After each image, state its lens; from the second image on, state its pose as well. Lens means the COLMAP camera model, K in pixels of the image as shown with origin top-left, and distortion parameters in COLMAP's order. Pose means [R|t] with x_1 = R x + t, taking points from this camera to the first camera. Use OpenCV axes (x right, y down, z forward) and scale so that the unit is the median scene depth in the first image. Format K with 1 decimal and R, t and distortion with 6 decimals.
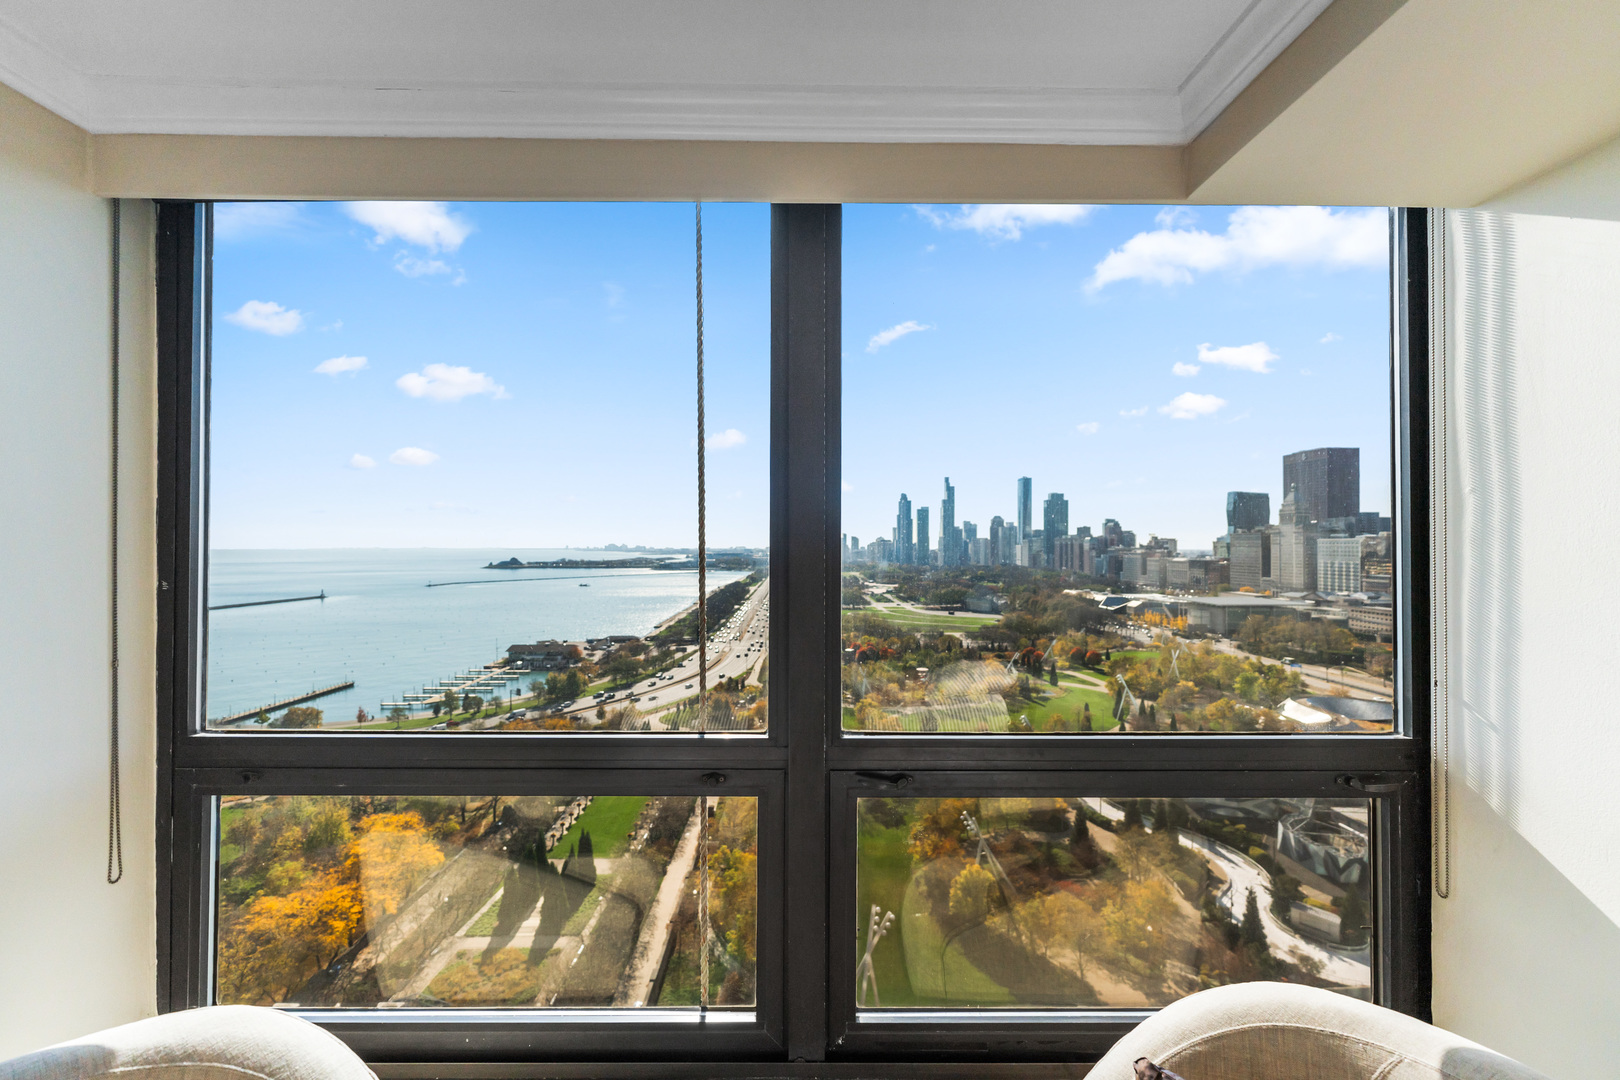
lens RADIAL K [[649.4, 0, 804.3], [0, 649.4, 543.5], [0, 0, 1]] dist [0.001860, -0.000114]
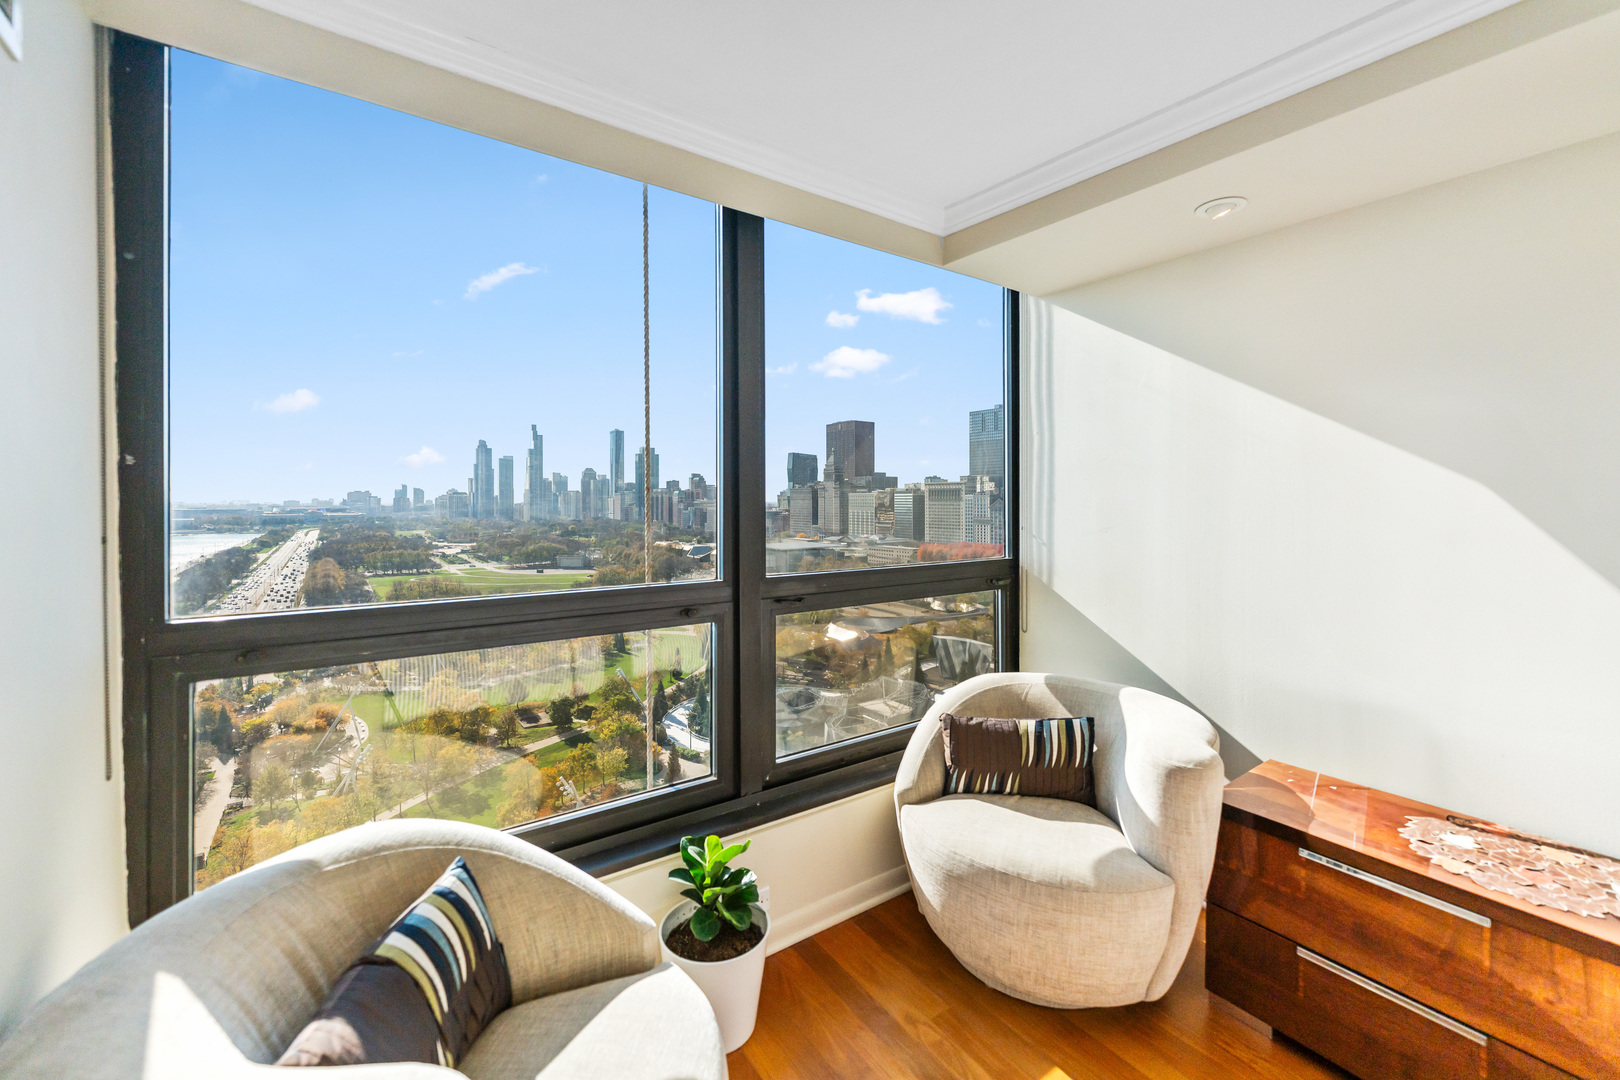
lens RADIAL K [[662.3, 0, 812.0], [0, 662.3, 503.2], [0, 0, 1]] dist [0.000243, 0.000018]
pose [[0.817617, -0.004946, 0.575741, -0.735555], [-0.000699, 0.999954, 0.009584, 0.114705], [-0.575762, -0.008238, 0.817576, -0.304448]]
